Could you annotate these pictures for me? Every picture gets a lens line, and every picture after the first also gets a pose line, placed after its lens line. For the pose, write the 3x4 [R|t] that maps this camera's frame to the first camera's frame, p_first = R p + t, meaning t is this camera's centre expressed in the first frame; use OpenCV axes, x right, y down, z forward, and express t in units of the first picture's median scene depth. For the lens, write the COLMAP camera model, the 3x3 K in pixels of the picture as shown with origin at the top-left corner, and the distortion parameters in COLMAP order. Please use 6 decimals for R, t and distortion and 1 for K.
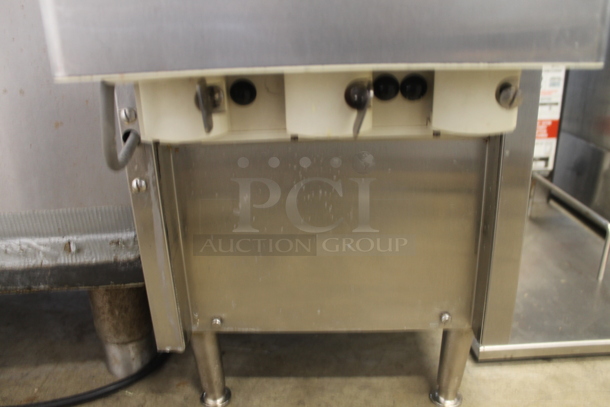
lens RADIAL K [[497.6, 0, 306.5], [0, 497.6, 198.0], [0, 0, 1]] dist [-0.103465, 0.054544]
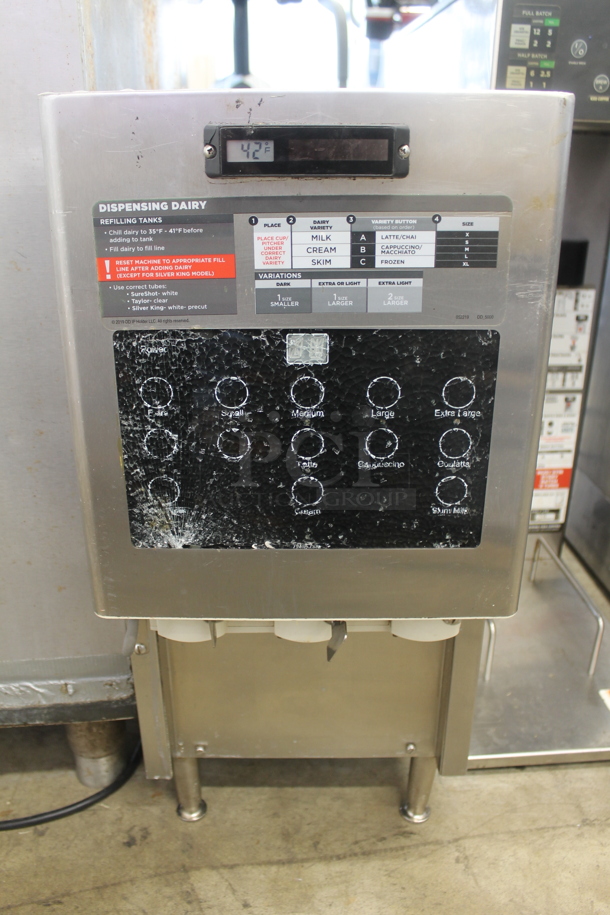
lens RADIAL K [[746.4, 0, 300.9], [0, 746.4, 461.9], [0, 0, 1]] dist [-0.103465, 0.054544]
pose [[0.998729, 0.014633, 0.048239, -0.042699], [-0.016611, 0.999027, 0.040866, -0.378384], [-0.047594, -0.041616, 0.997999, -0.495179]]
